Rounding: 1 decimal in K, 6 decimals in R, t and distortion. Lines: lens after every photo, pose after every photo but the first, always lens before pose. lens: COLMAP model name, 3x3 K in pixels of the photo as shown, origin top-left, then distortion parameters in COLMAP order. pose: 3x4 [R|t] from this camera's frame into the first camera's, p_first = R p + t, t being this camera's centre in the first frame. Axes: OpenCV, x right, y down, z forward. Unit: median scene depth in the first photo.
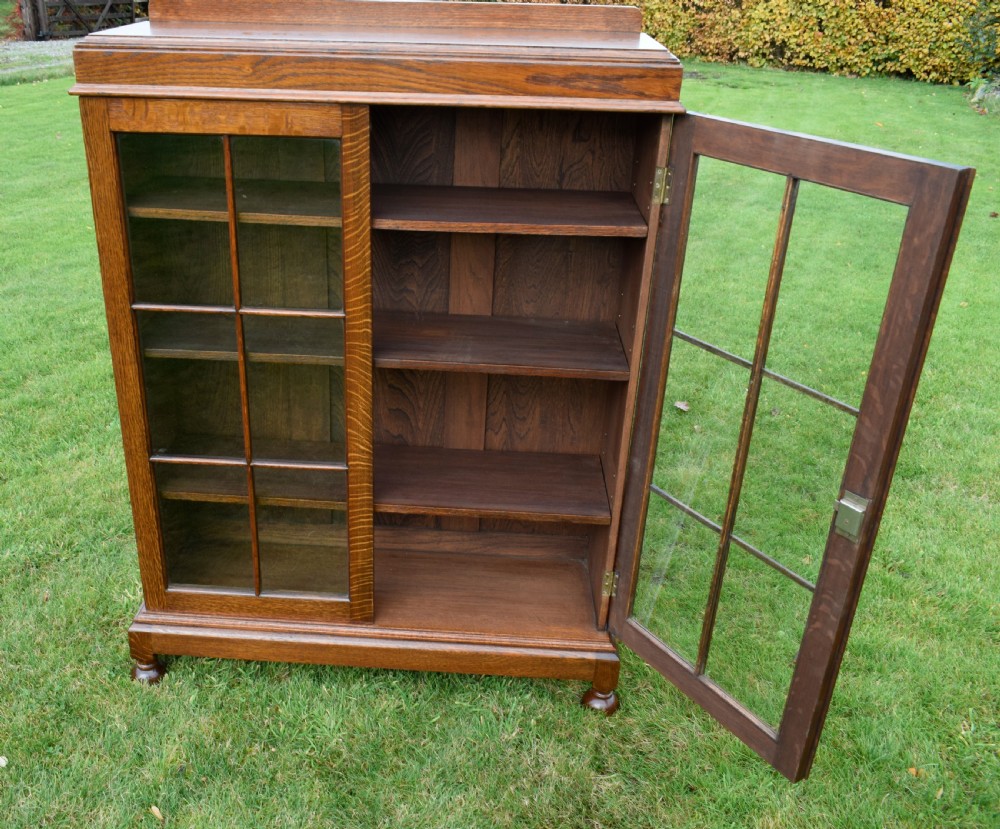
lens RADIAL K [[971.8, 0, 415.9], [0, 971.8, 421.5], [0, 0, 1]] dist [-0.018689, 0.000000]
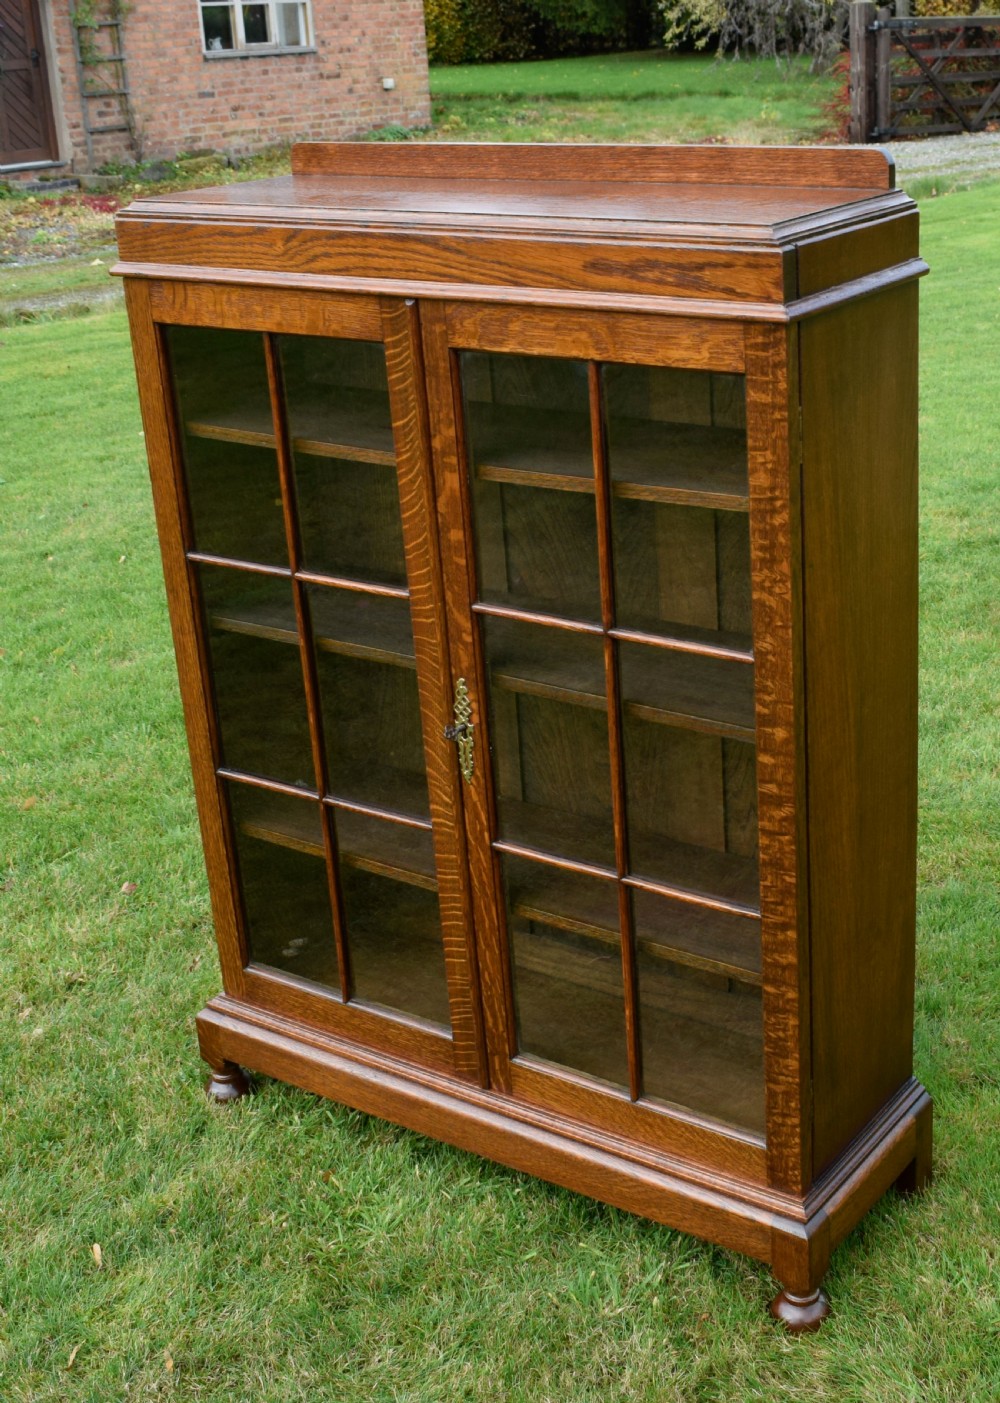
lens RADIAL K [[1870.9, 0, 646.0], [0, 1870.9, 696.8], [0, 0, 1]] dist [-0.025295, 0.000000]
pose [[0.868898, 0.126094, -0.478661, 0.663985], [-0.164415, 0.985627, -0.038813, -0.014489], [0.466887, 0.112424, 0.877142, -0.063565]]
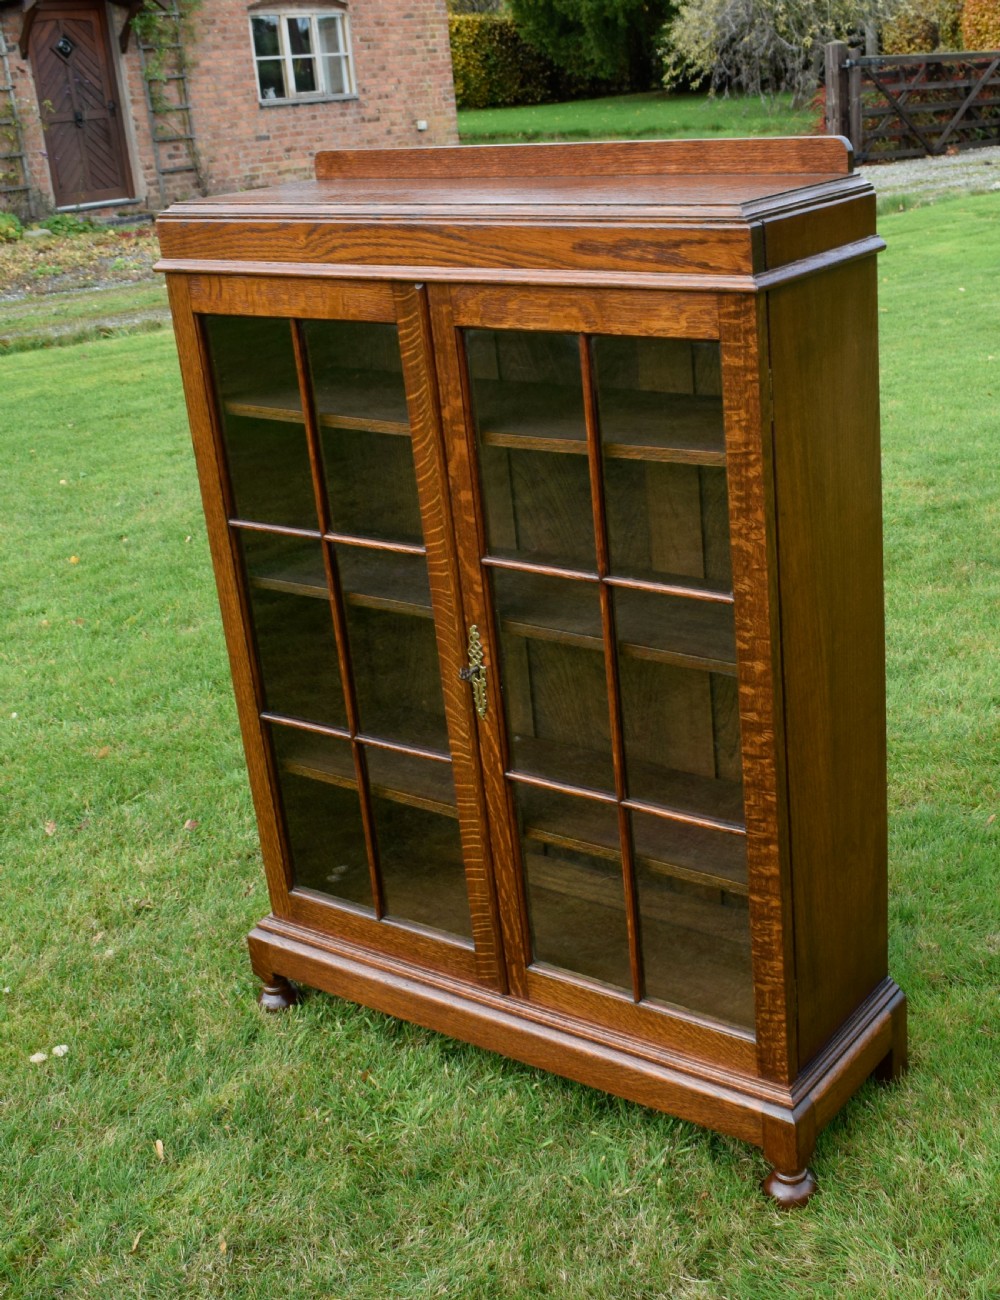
lens RADIAL K [[1631.9, 0, 643.5], [0, 1631.9, 659.0], [0, 0, 1]] dist [-0.010513, 0.000000]
pose [[0.866303, 0.108618, -0.487567, 0.661478], [-0.145115, 0.988701, -0.037578, -0.002838], [0.477976, 0.103307, 0.872276, -0.023771]]
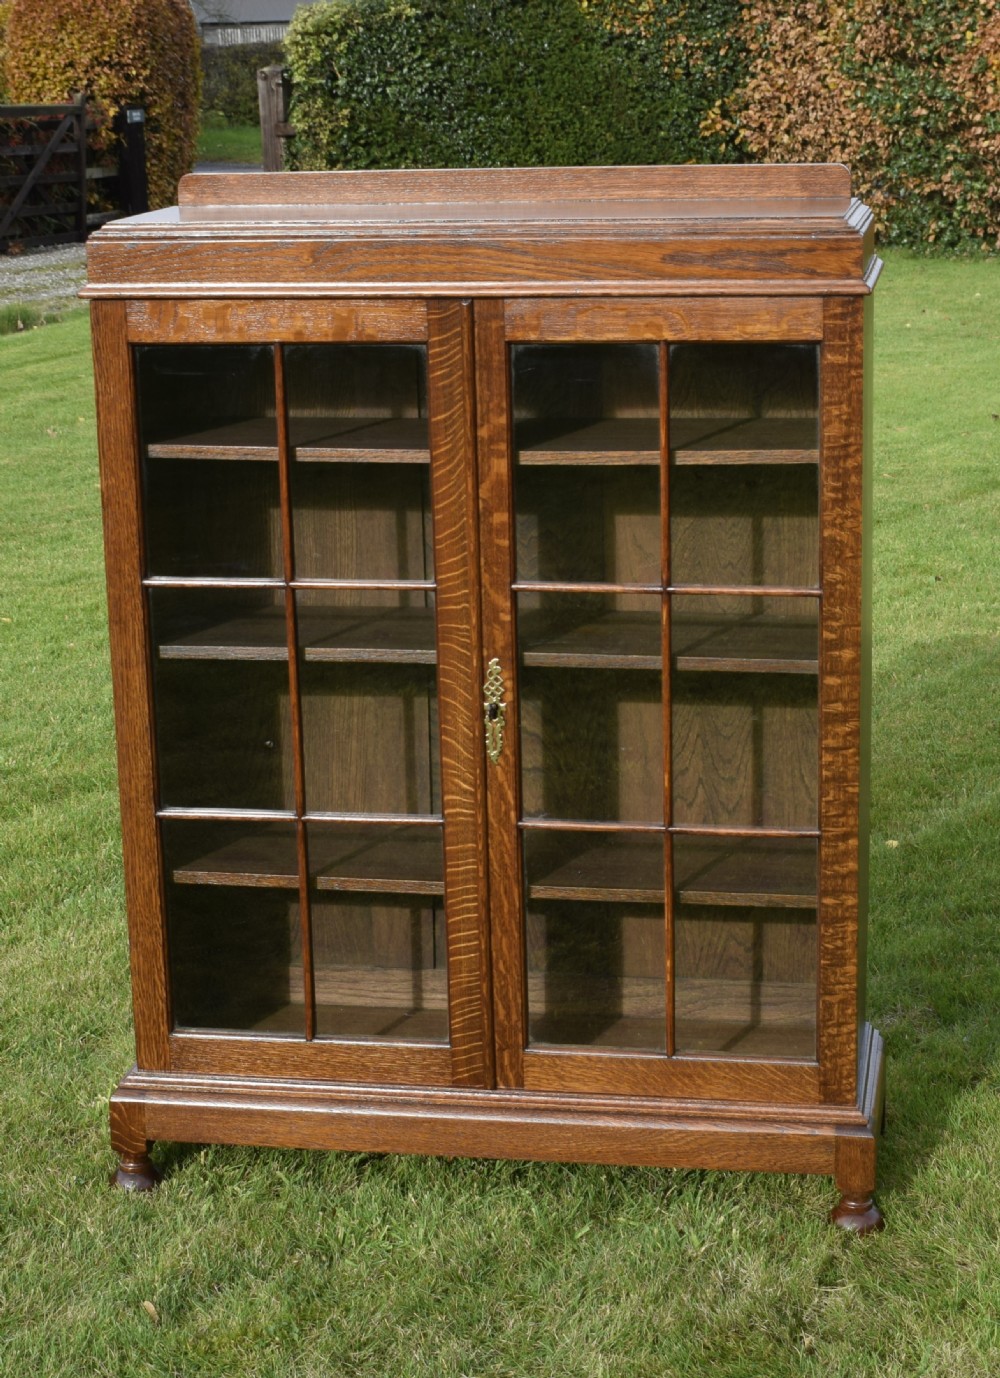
lens RADIAL K [[2717.2, 0, 507.9], [0, 2717.2, 701.8], [0, 0, 1]] dist [-0.018593, 0.000000]
pose [[0.993866, -0.014622, -0.109616, 0.184120], [-0.008687, 0.977835, -0.209197, 0.366043], [0.110245, 0.208866, 0.971710, -0.856066]]
